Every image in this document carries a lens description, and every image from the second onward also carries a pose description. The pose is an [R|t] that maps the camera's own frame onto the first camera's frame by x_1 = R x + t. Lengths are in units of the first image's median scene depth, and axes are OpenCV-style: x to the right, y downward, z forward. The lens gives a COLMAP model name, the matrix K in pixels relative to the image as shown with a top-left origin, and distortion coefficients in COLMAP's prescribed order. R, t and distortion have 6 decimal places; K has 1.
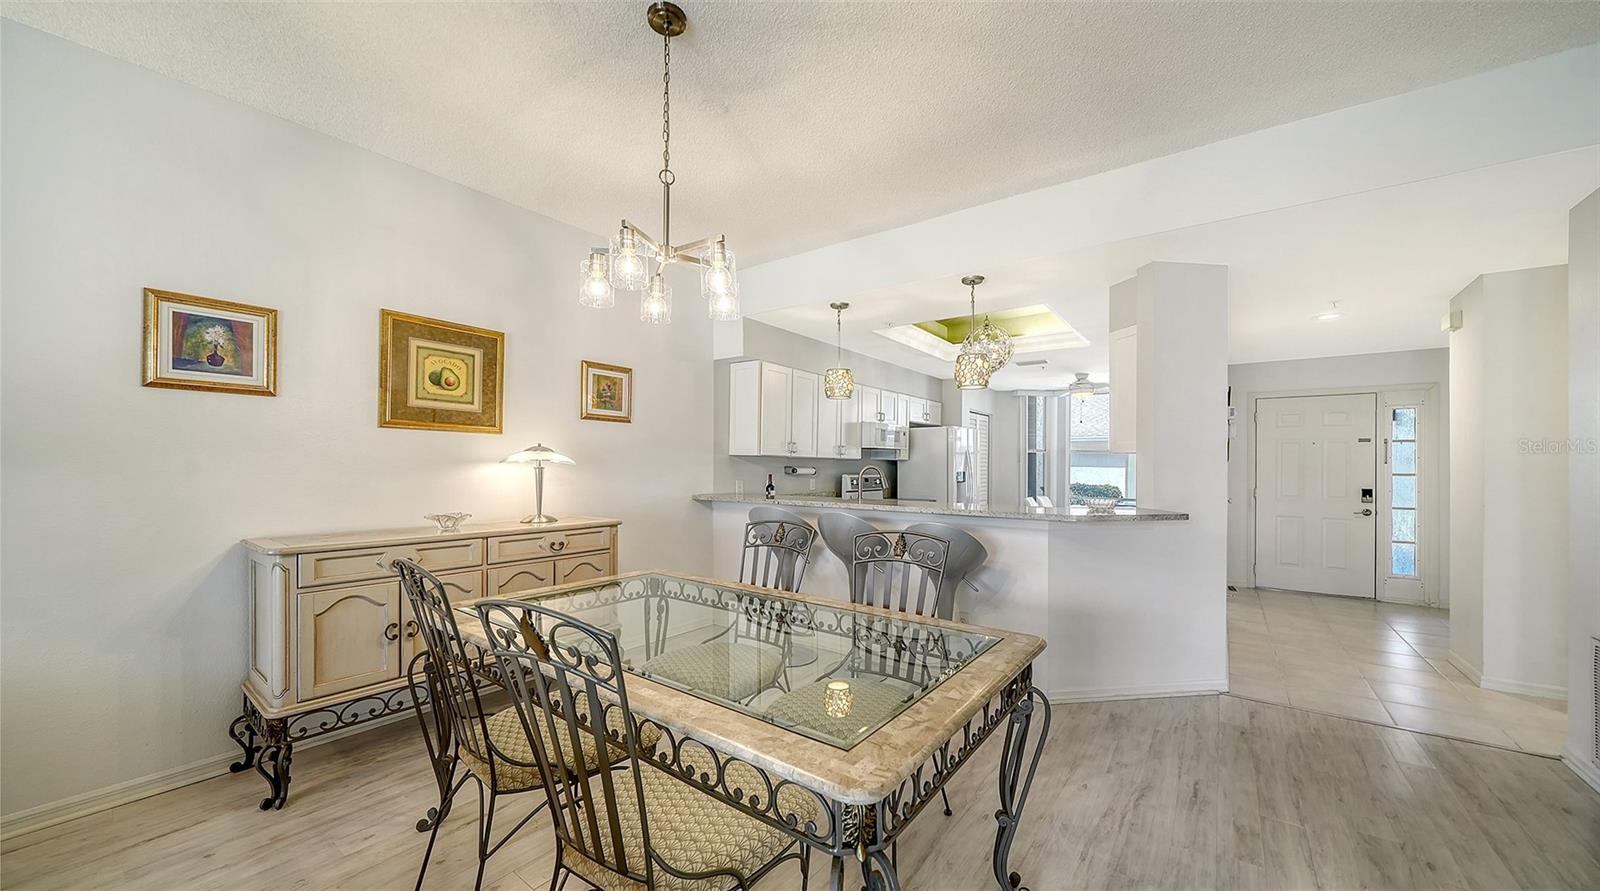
lens RADIAL K [[582.9, 0, 794.9], [0, 582.9, 459.2], [0, 0, 1]] dist [0.021561, -0.000027]
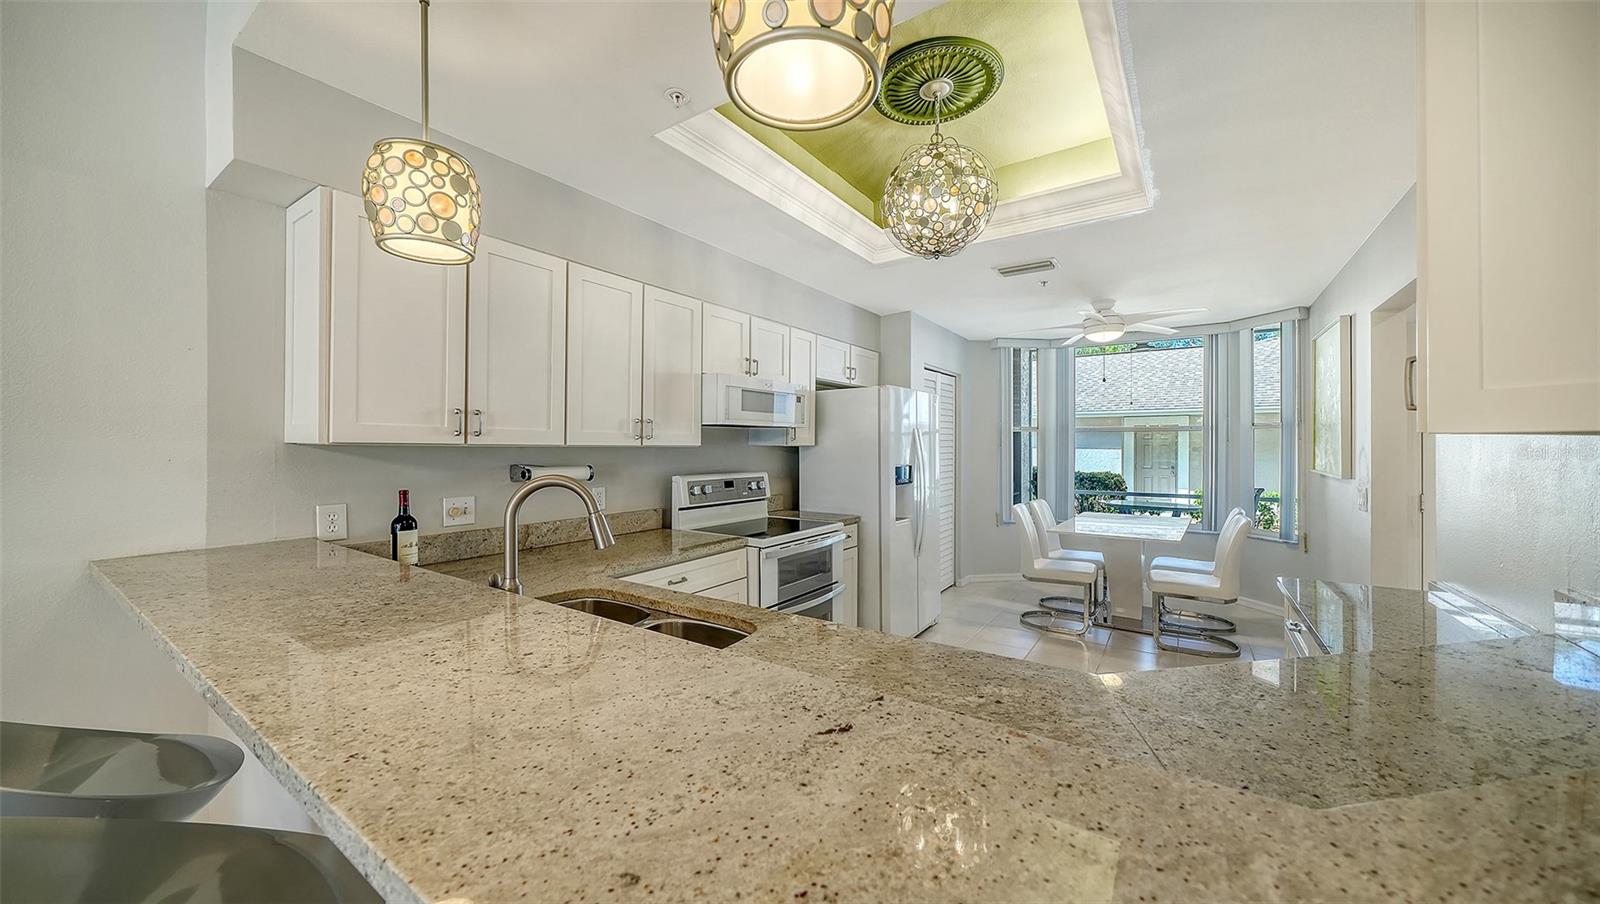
lens RADIAL K [[554.0, 0, 803.4], [0, 554.0, 444.7], [0, 0, 1]] dist [-0.000576, 0.000002]
pose [[0.999138, -0.009223, 0.040481, 0.162065], [0.008913, 0.999930, 0.007833, -0.004195], [-0.040550, -0.007465, 0.999150, 0.455631]]
